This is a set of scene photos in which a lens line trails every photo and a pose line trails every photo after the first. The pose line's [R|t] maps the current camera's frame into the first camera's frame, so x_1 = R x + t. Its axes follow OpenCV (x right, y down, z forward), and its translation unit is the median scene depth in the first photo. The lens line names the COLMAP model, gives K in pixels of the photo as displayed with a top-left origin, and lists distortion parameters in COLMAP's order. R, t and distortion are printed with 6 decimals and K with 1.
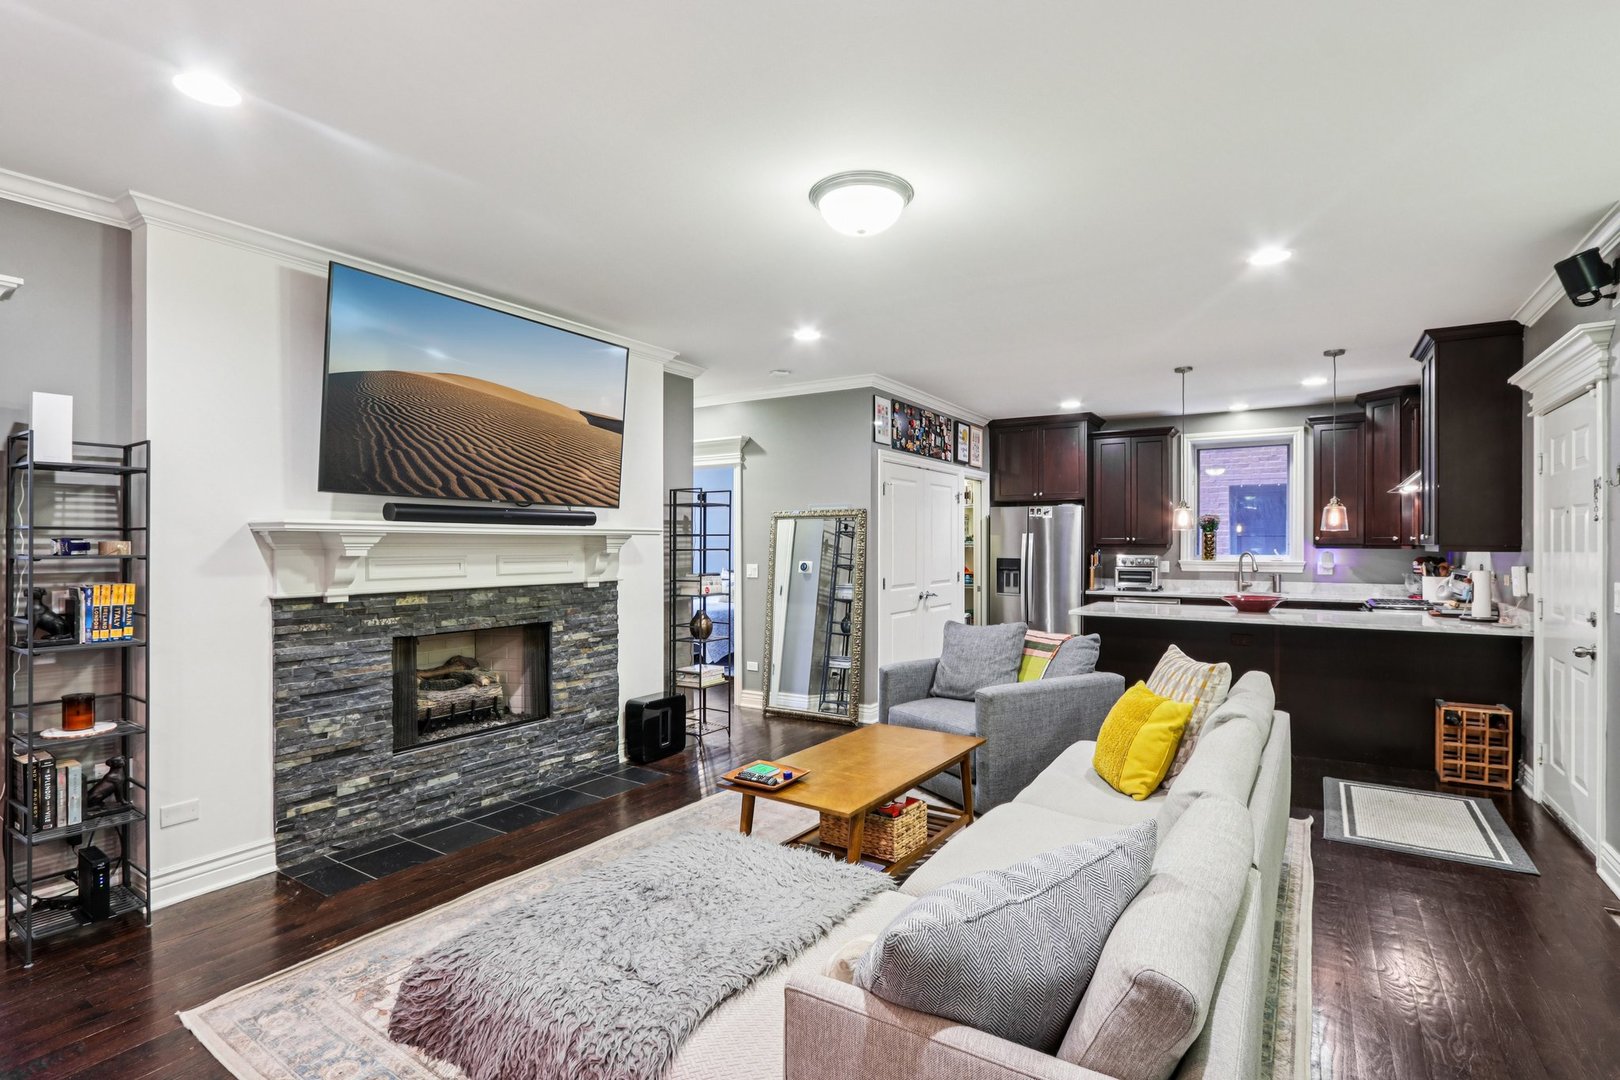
lens RADIAL K [[771.0, 0, 808.8], [0, 771.0, 541.0], [0, 0, 1]] dist [-0.018254, 0.001561]
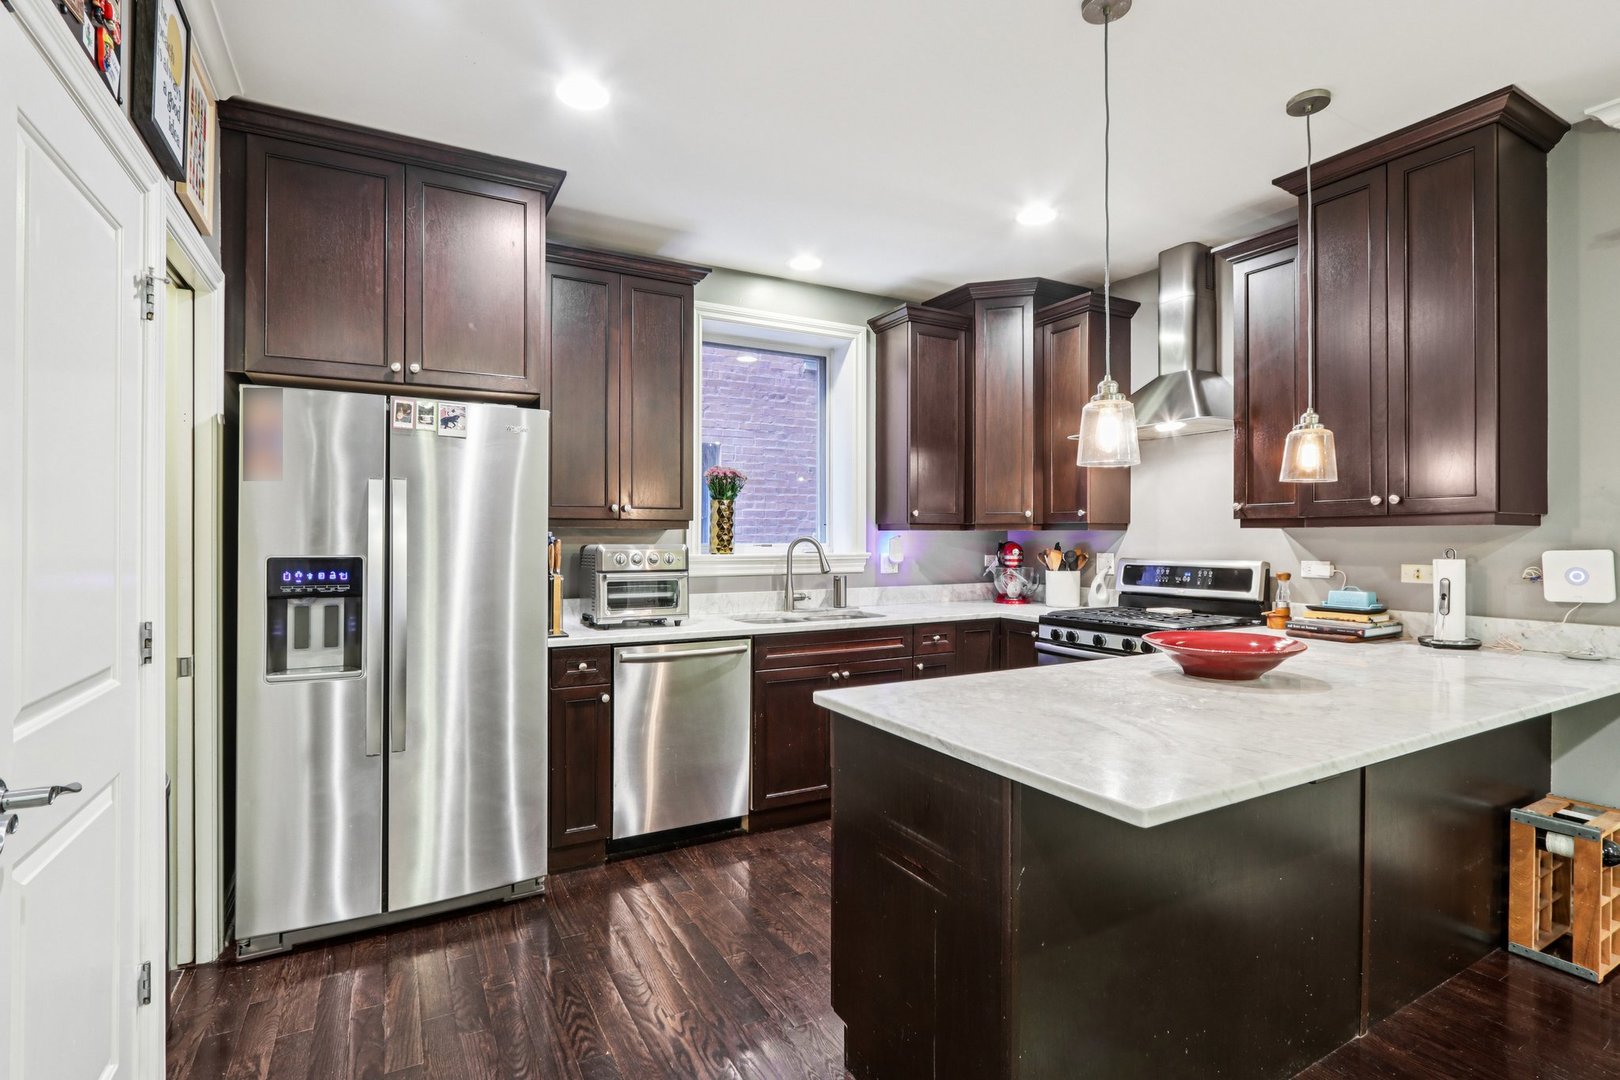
lens RADIAL K [[771.0, 0, 818.3], [0, 771.0, 543.5], [0, 0, 1]] dist [-0.018254, 0.001561]
pose [[0.462859, -0.004481, 0.886421, 0.088435], [-0.002102, 0.999979, 0.006153, 0.015148], [-0.886429, -0.004711, 0.462840, 0.723107]]
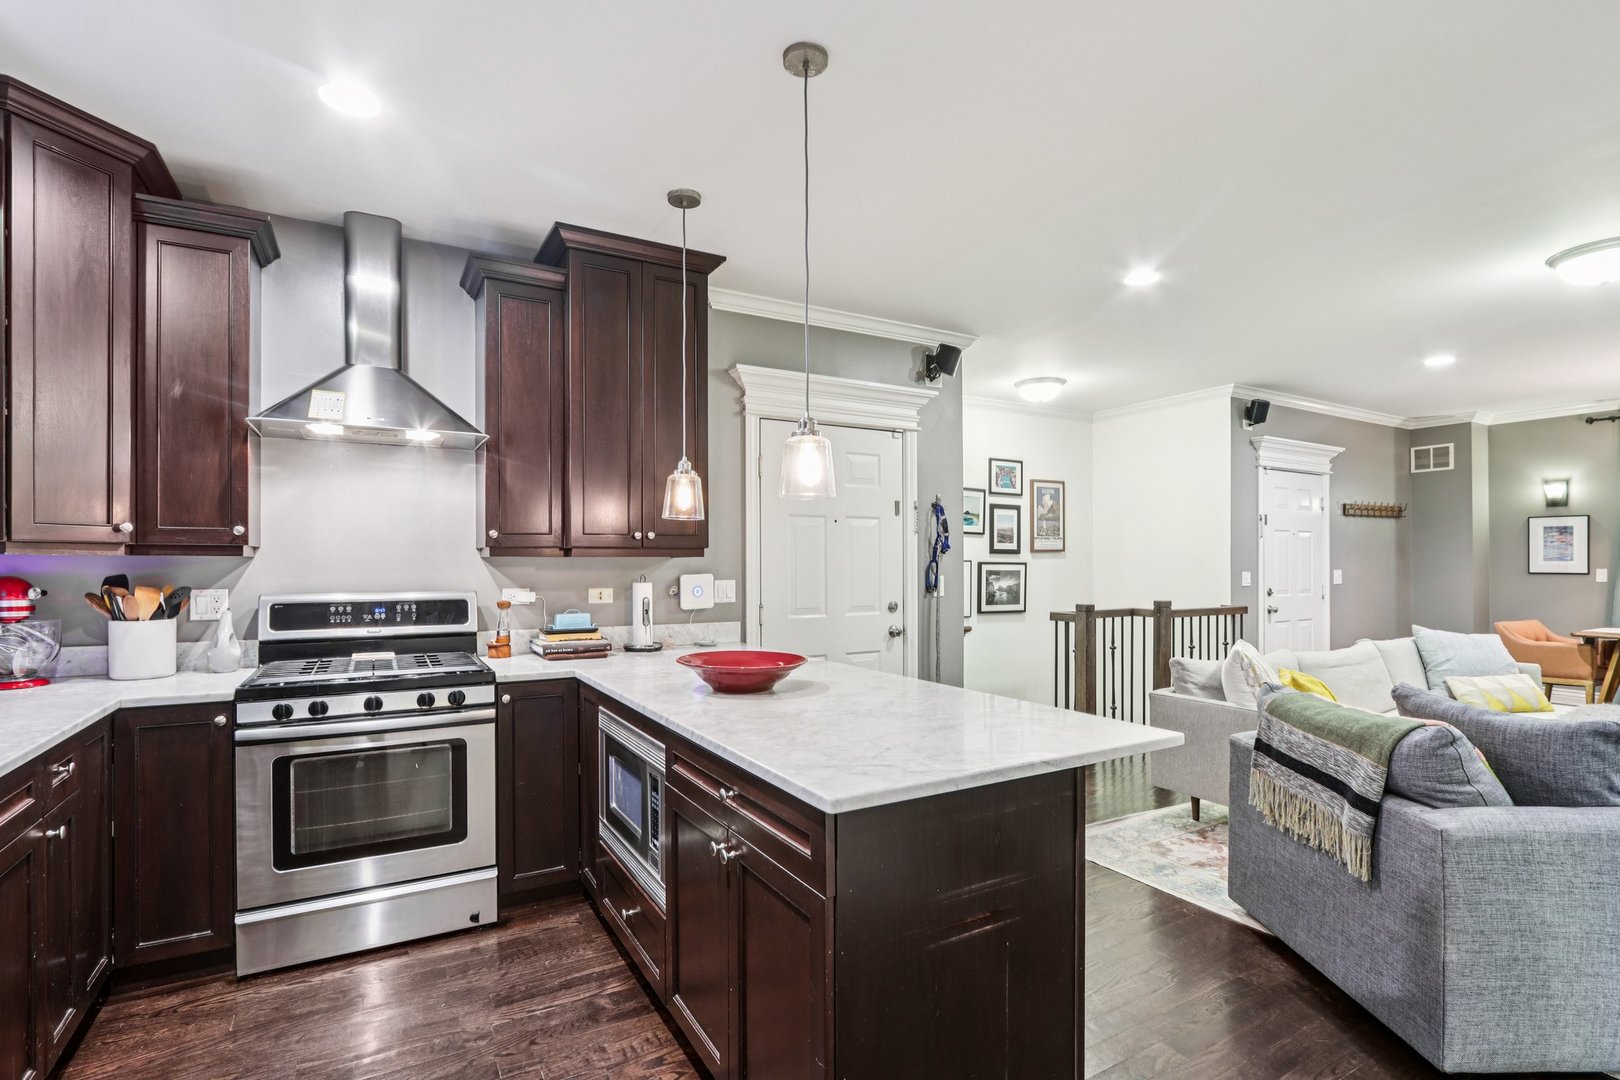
lens RADIAL K [[771.0, 0, 811.5], [0, 771.0, 559.8], [0, 0, 1]] dist [-0.018254, 0.001561]
pose [[-0.889042, 0.005637, 0.457790, 0.239520], [0.002530, 0.999969, -0.007401, 0.013908], [-0.457818, -0.005422, -0.889029, 1.000504]]
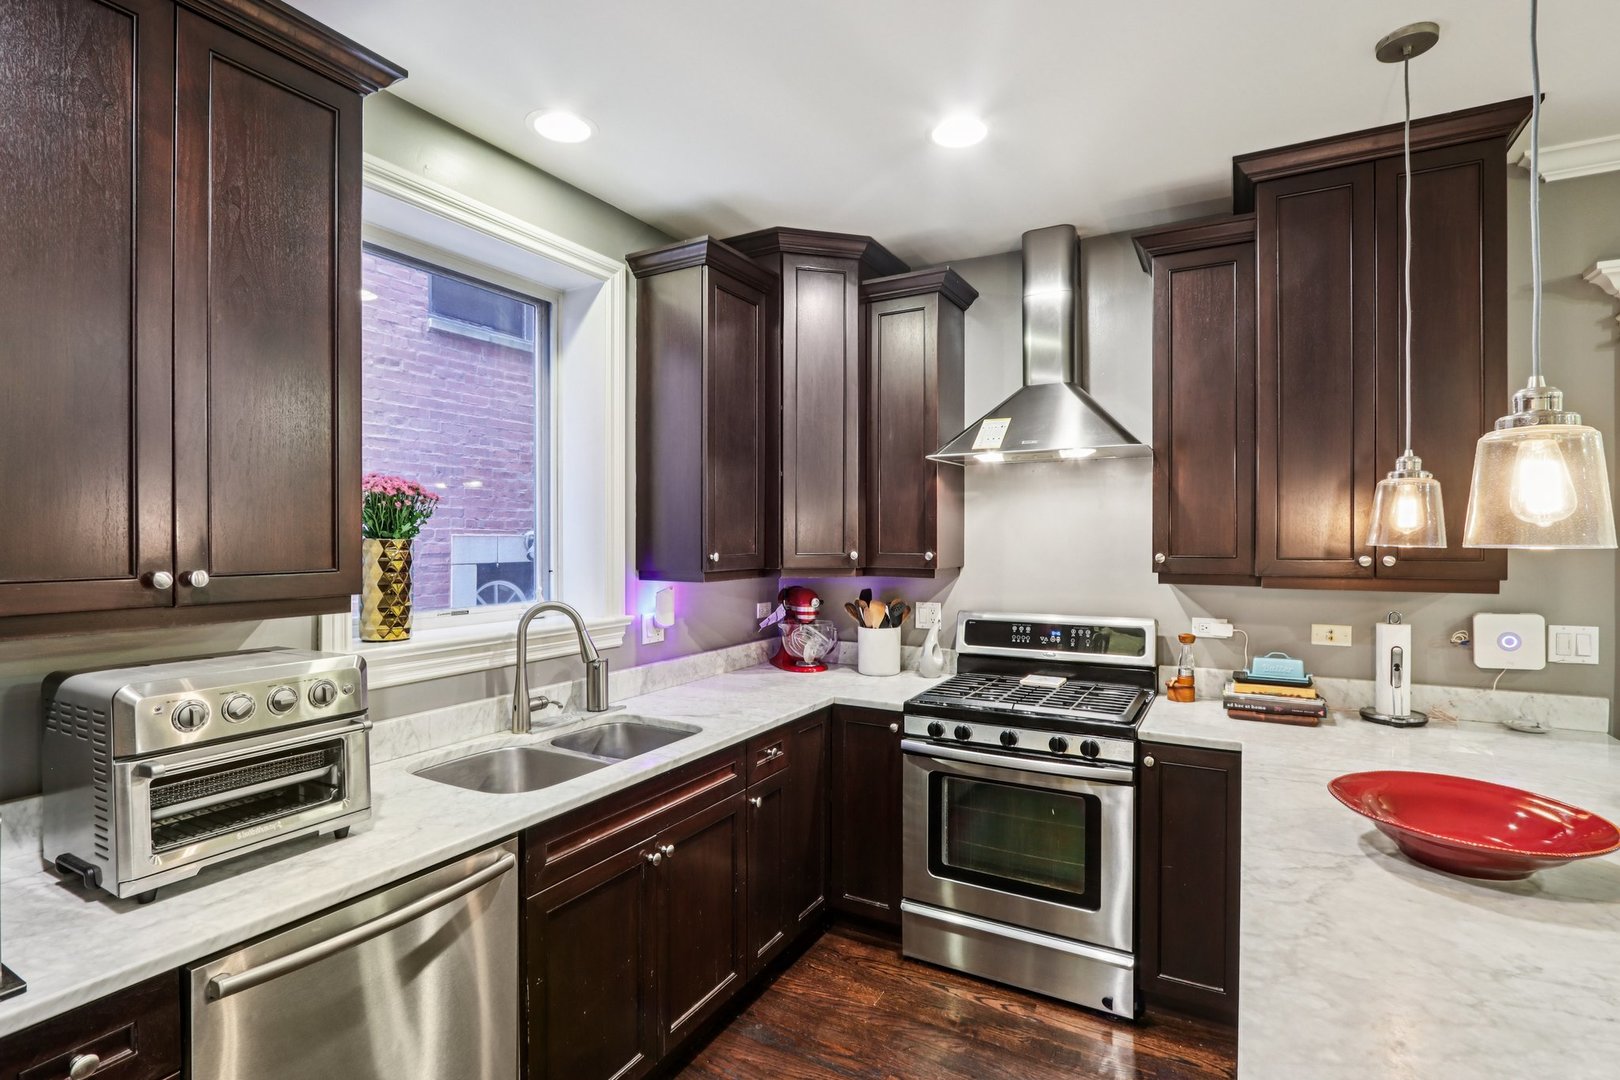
lens RADIAL K [[771.0, 0, 815.5], [0, 771.0, 546.7], [0, 0, 1]] dist [-0.018254, 0.001561]
pose [[-0.064564, -0.011144, 0.997851, 0.241317], [-0.001117, 0.999938, 0.011095, -0.012081], [-0.997913, -0.000399, -0.064573, 0.892224]]
